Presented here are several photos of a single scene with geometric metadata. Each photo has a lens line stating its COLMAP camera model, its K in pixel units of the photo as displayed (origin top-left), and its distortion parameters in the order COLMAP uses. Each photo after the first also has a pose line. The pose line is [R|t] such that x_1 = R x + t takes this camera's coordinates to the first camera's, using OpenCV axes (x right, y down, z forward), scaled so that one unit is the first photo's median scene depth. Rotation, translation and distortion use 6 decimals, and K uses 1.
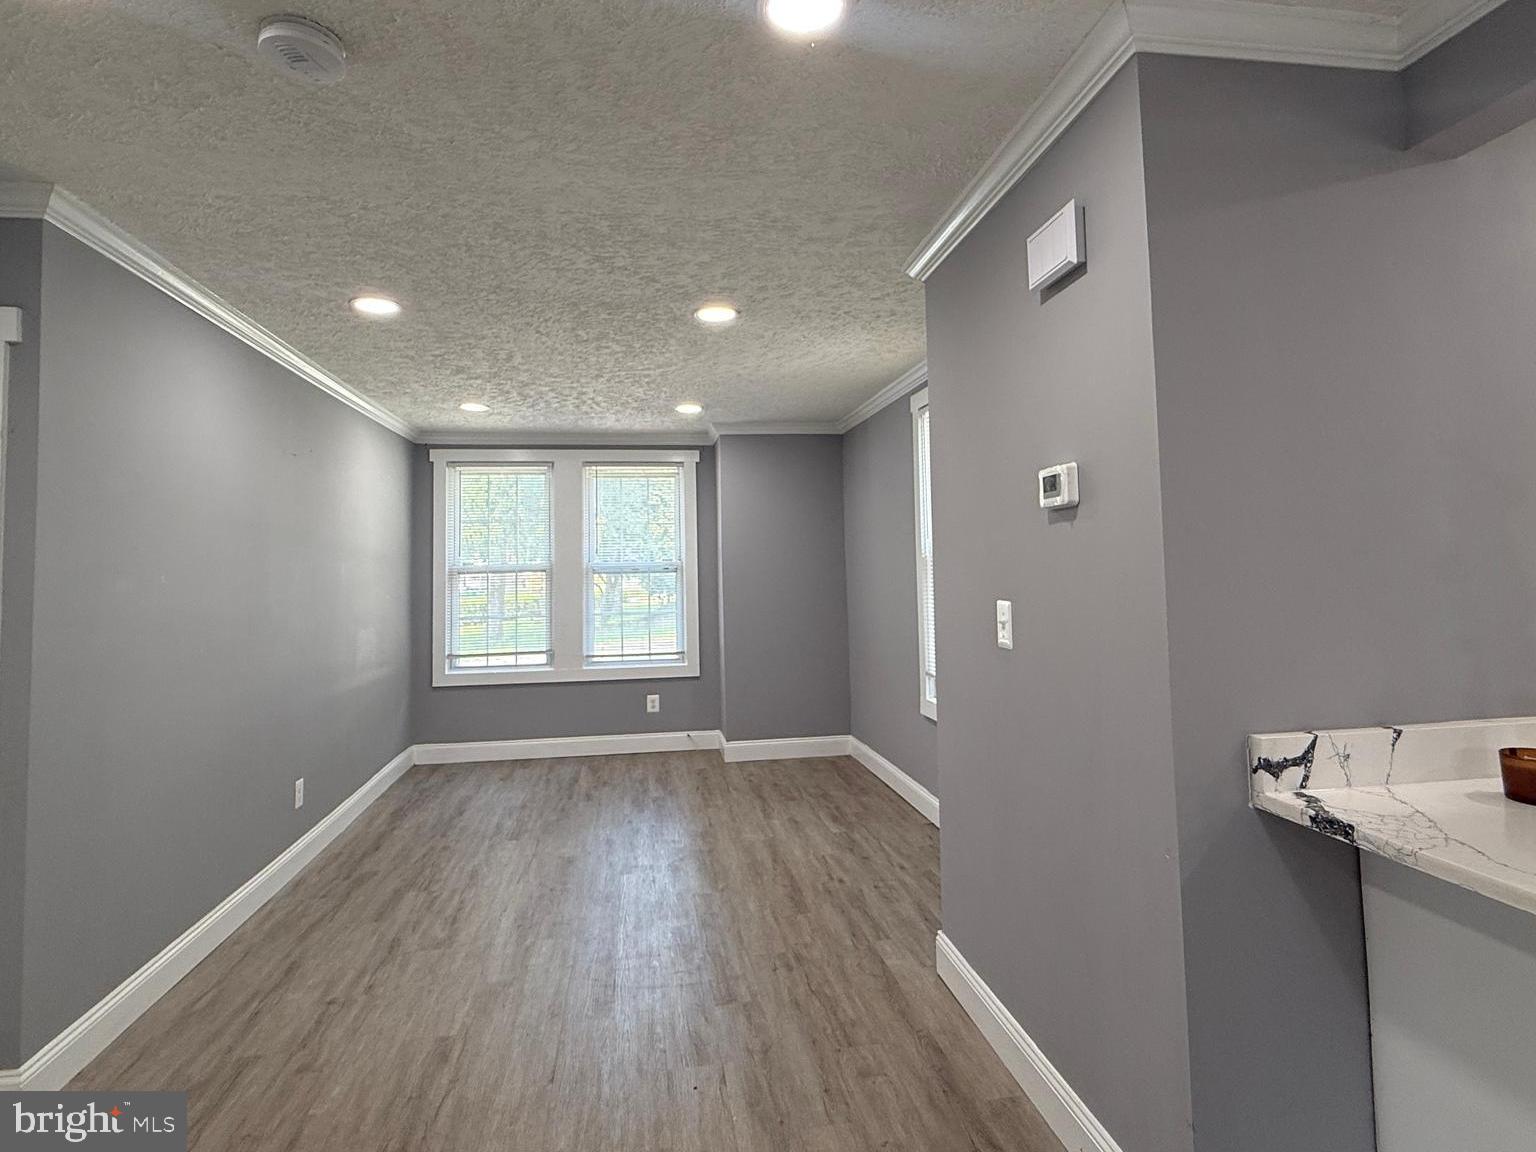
lens RADIAL K [[816.1, 0, 766.4], [0, 816.1, 521.7], [0, 0, 1]] dist [0.000899, 0.000013]
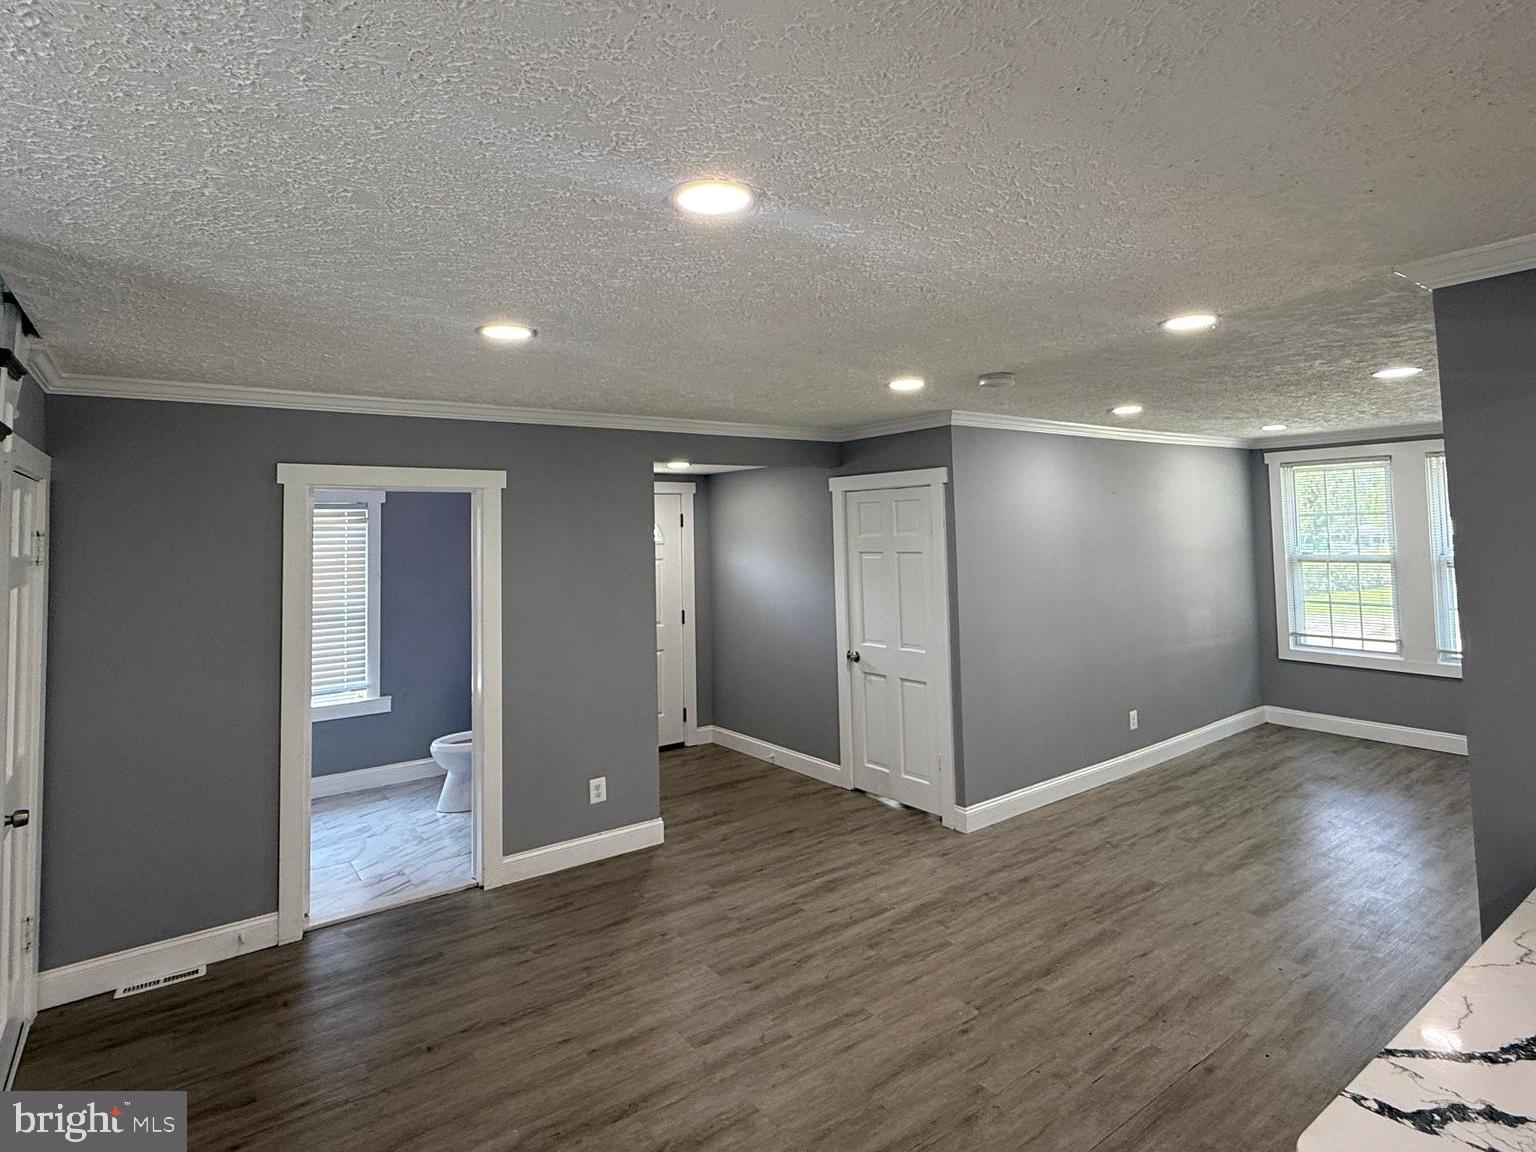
lens RADIAL K [[816.6, 0, 766.0], [0, 816.6, 493.5], [0, 0, 1]] dist [0.001704, -0.000221]
pose [[0.452872, -0.029149, -0.891099, 0.394186], [0.066207, 0.997805, 0.001008, -0.106092], [0.889114, -0.059453, 0.453808, -0.208626]]
